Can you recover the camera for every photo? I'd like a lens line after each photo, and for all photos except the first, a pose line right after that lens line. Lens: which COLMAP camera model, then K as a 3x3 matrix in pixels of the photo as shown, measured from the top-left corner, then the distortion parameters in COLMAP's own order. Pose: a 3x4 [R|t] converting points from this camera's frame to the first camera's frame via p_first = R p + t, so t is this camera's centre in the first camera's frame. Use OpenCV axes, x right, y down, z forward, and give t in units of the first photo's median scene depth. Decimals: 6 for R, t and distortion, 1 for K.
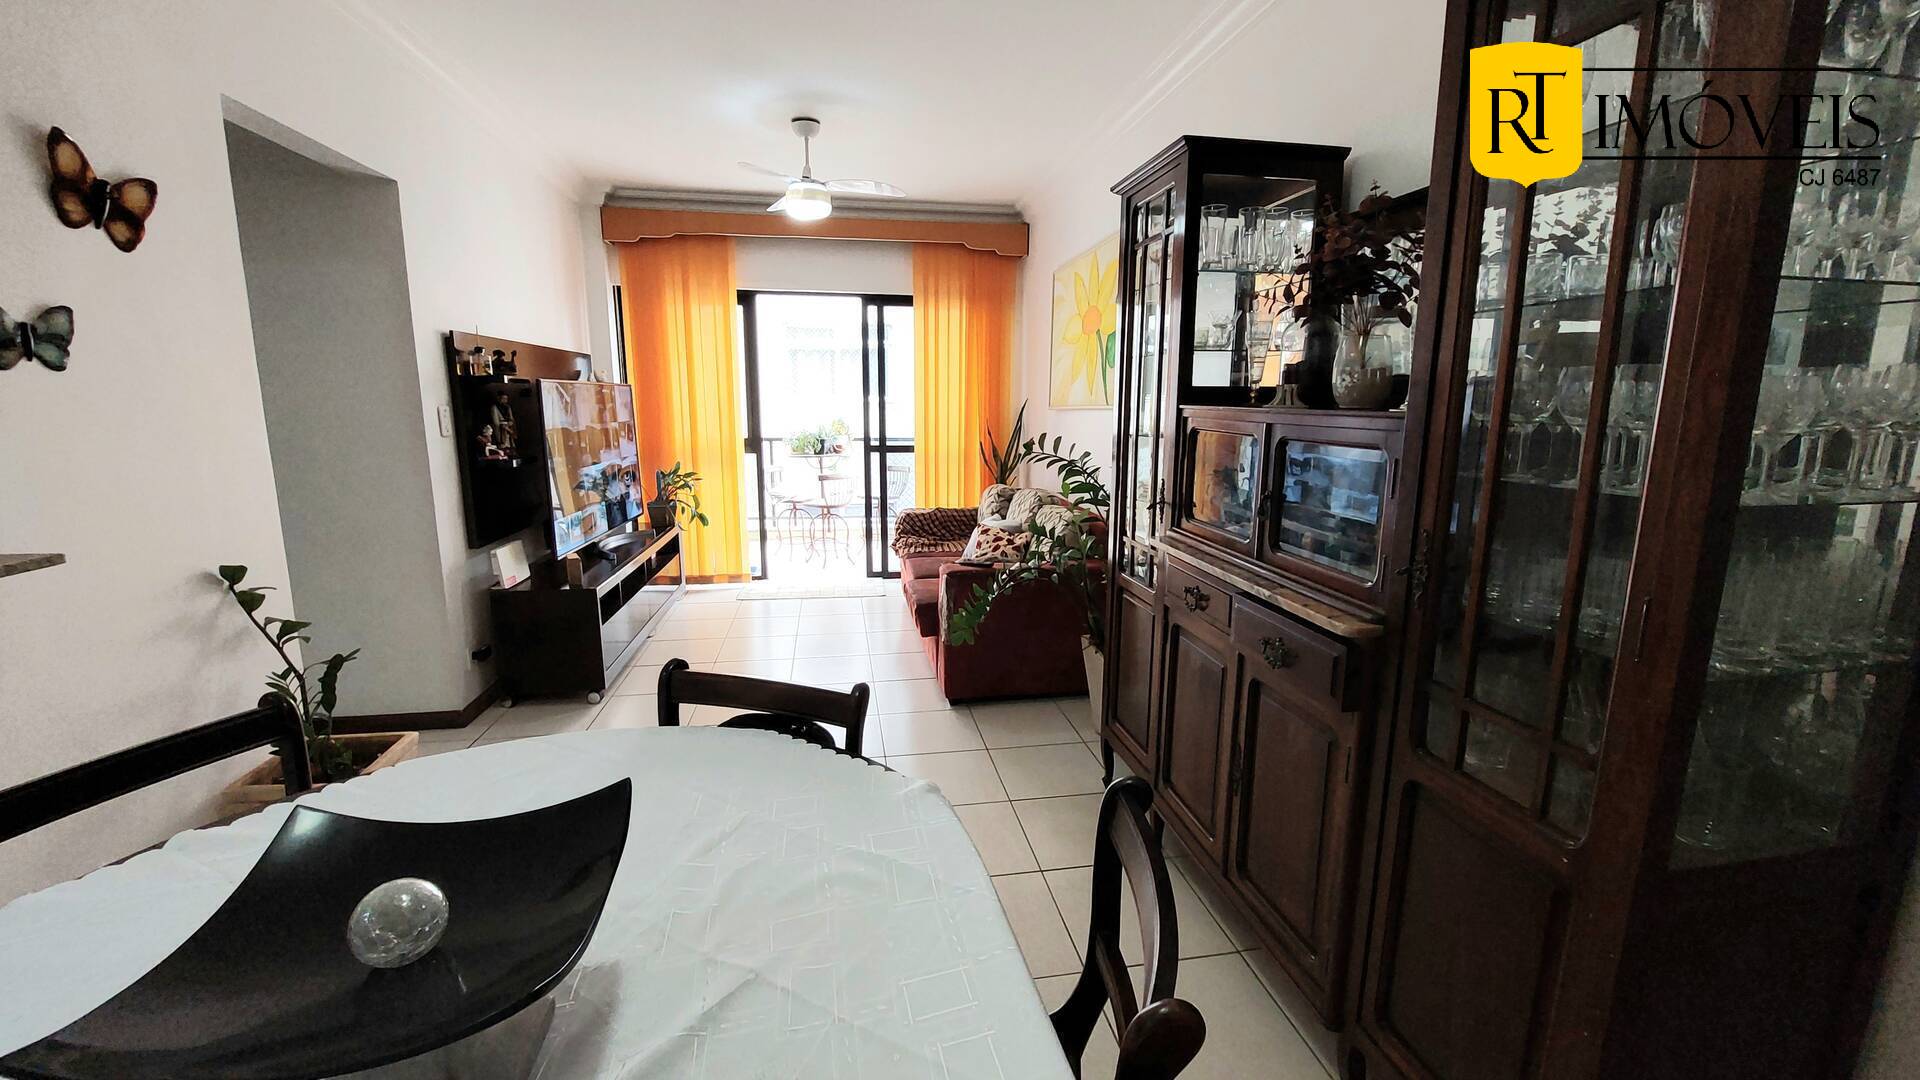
lens RADIAL K [[766.7, 0, 967.0], [0, 766.7, 535.4], [0, 0, 1]] dist [-0.004622, -0.001156]
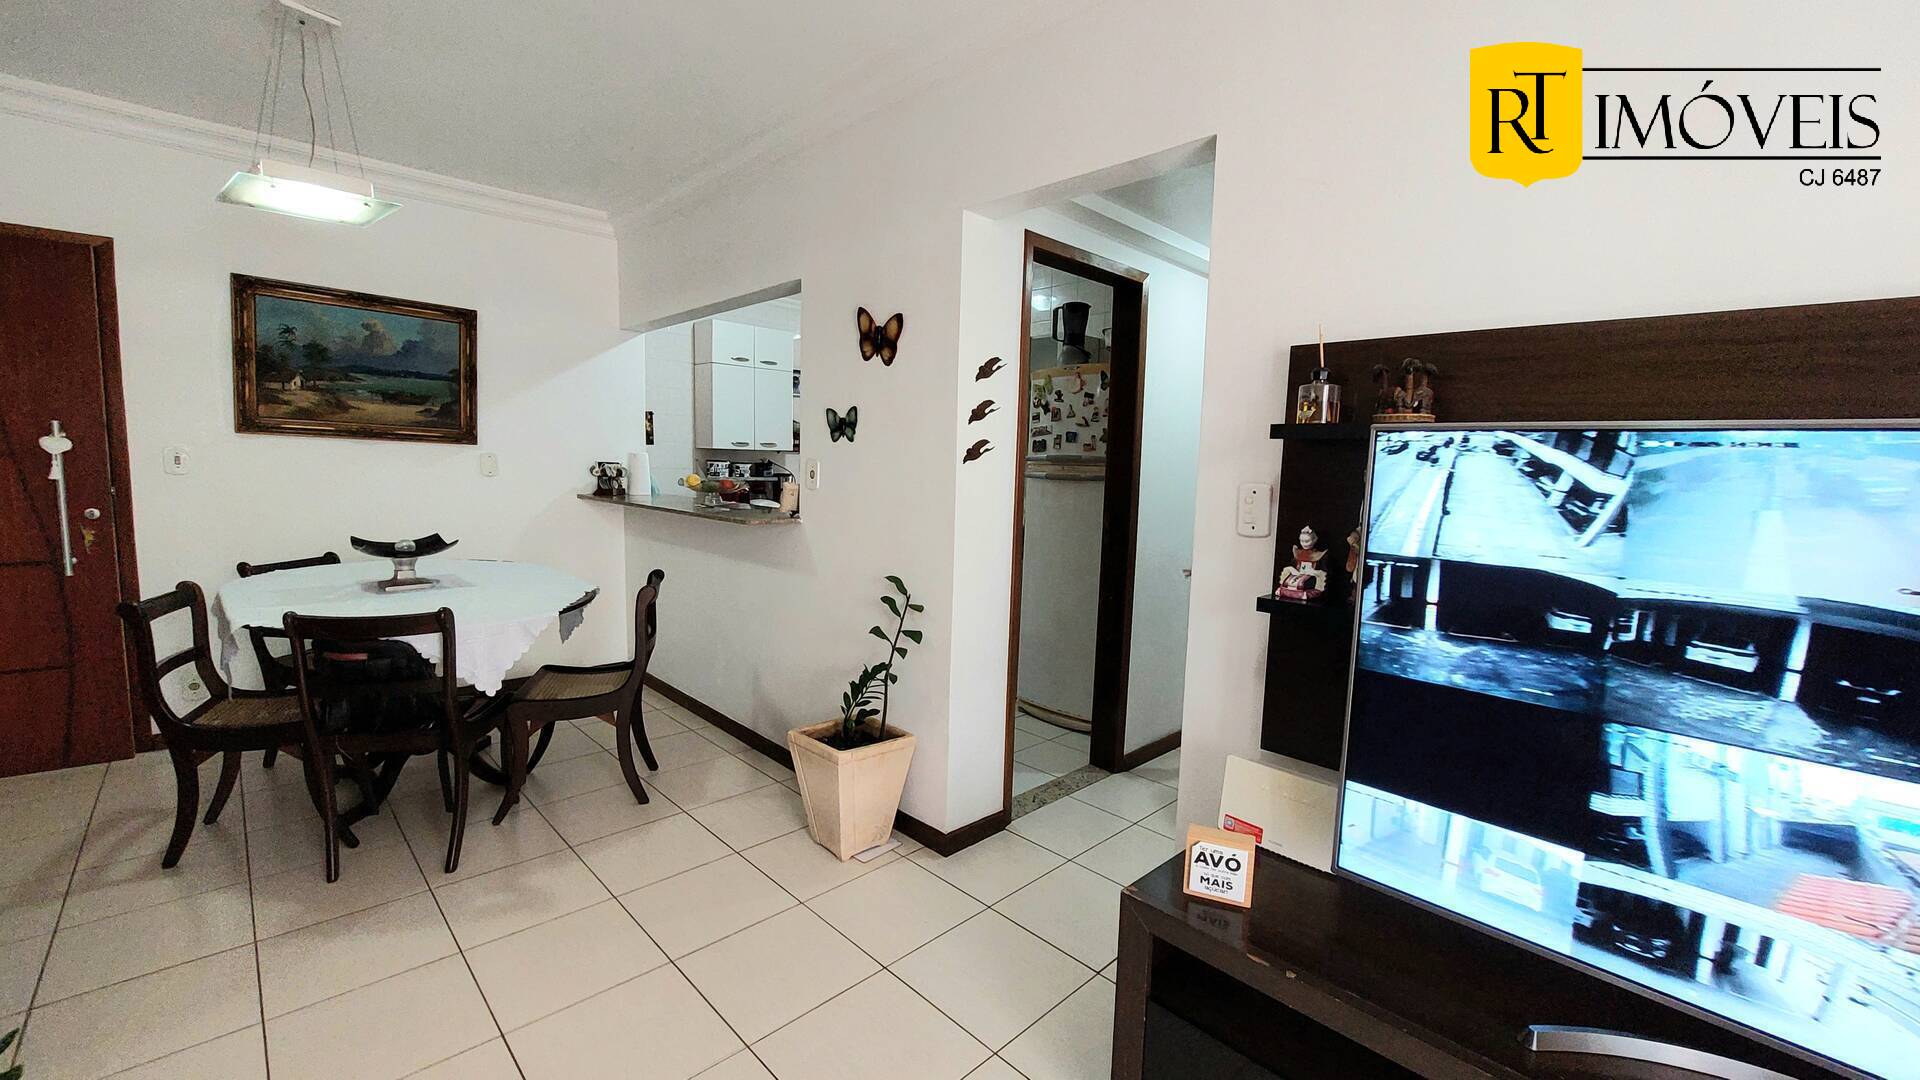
lens RADIAL K [[766.7, 0, 967.1], [0, 766.7, 543.2], [0, 0, 1]] dist [-0.004622, -0.001156]
pose [[-0.821972, 0.025728, -0.568946, -0.277655], [-0.139457, 0.959475, 0.244864, -0.370696], [0.552189, 0.280615, -0.785075, 2.095942]]
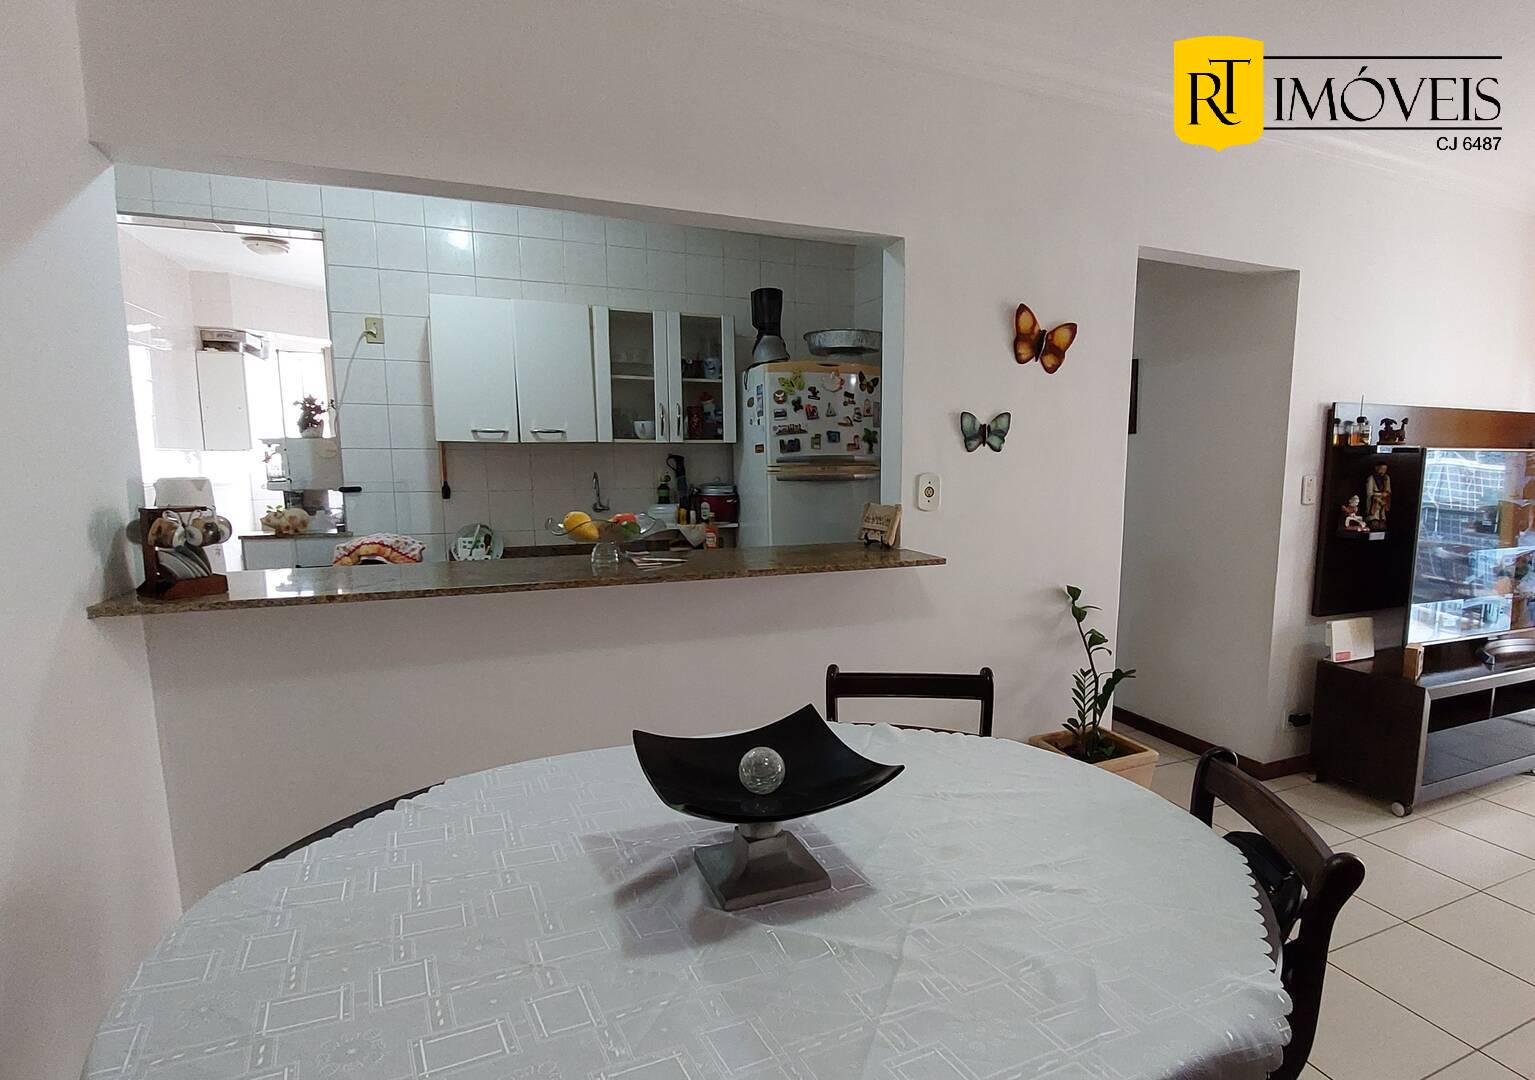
lens RADIAL K [[790.8, 0, 842.1], [0, 790.8, 564.7], [0, 0, 1]] dist [-0.004670, -0.000814]
pose [[0.250192, 0.124729, -0.960128, 0.314959], [-0.172546, 0.981536, 0.082548, -0.045789], [0.952697, 0.145013, 0.267095, 0.196313]]
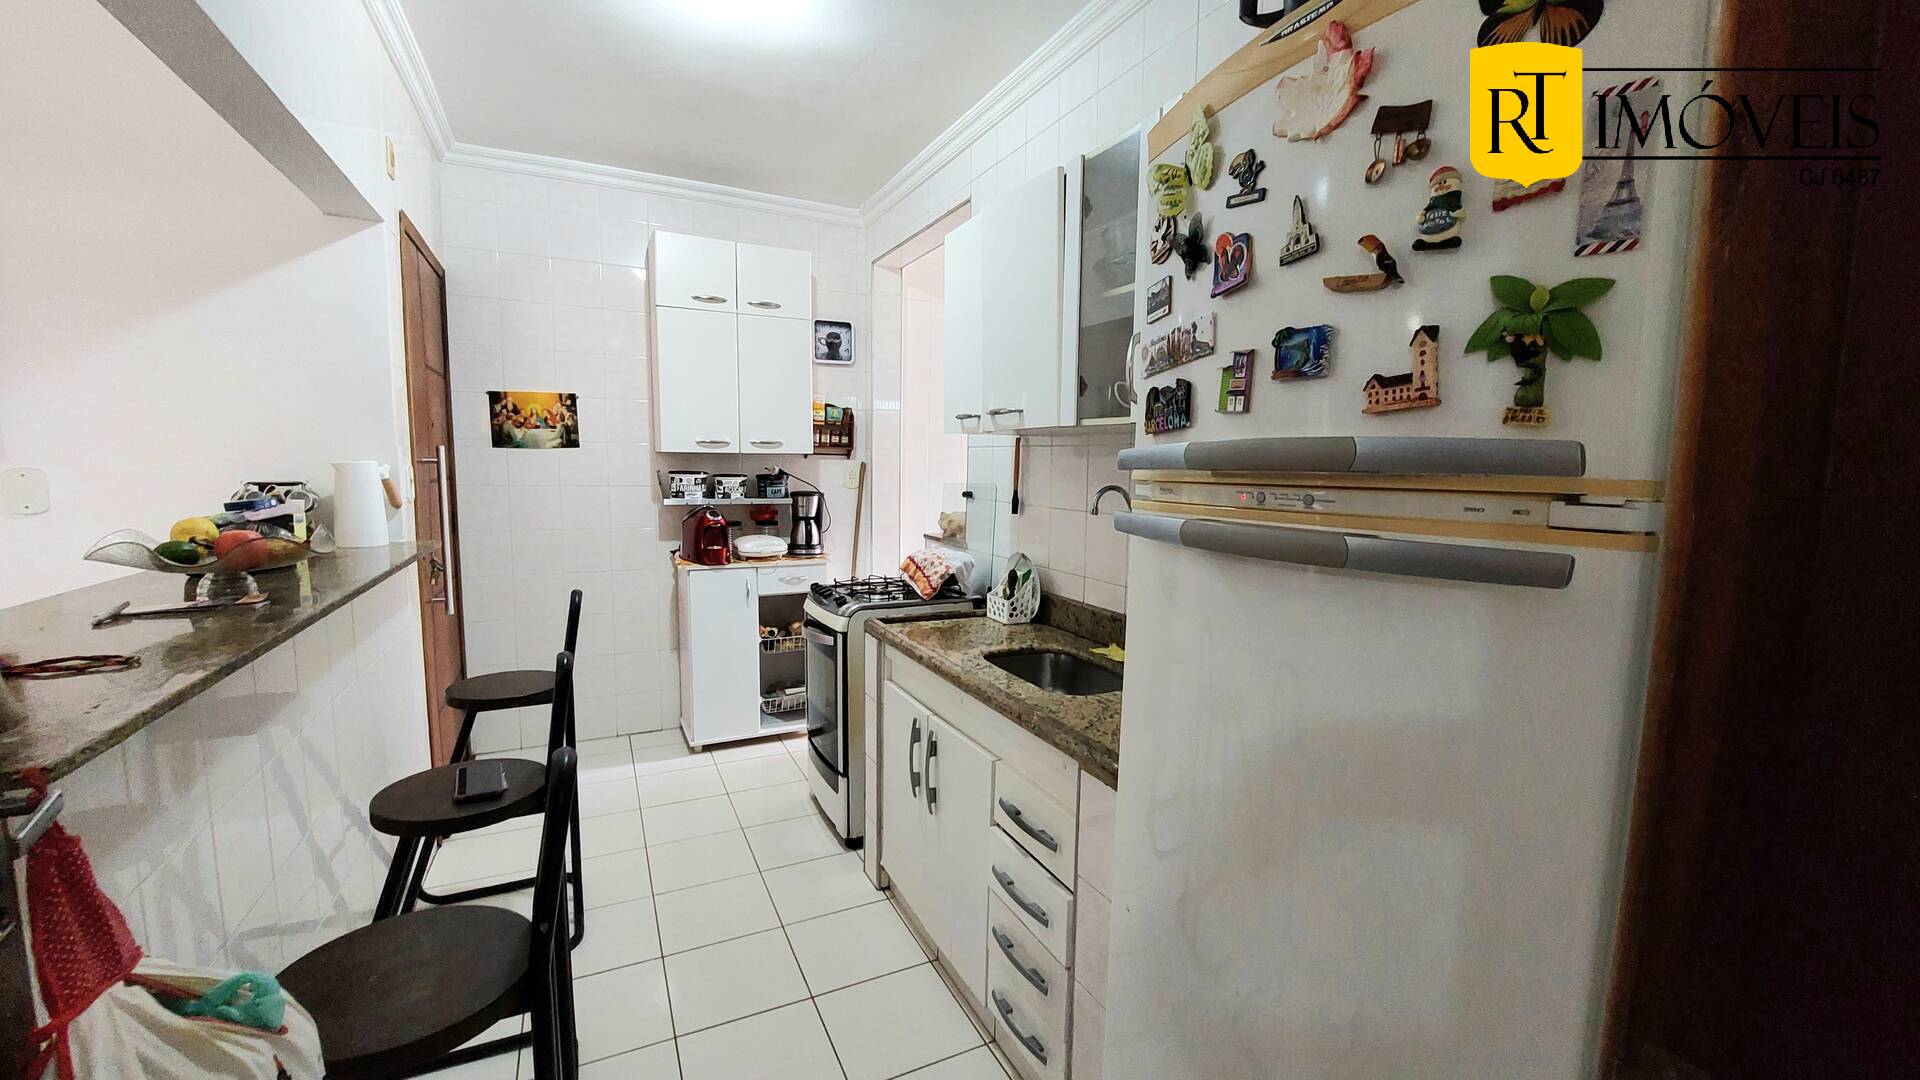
lens RADIAL K [[766.7, 0, 965.1], [0, 766.7, 534.8], [0, 0, 1]] dist [-0.004622, -0.001156]
pose [[-0.958260, 0.006046, -0.285834, -1.312615], [-0.072393, 0.962064, 0.263045, -0.191861], [0.276581, 0.272758, -0.921470, 0.999059]]
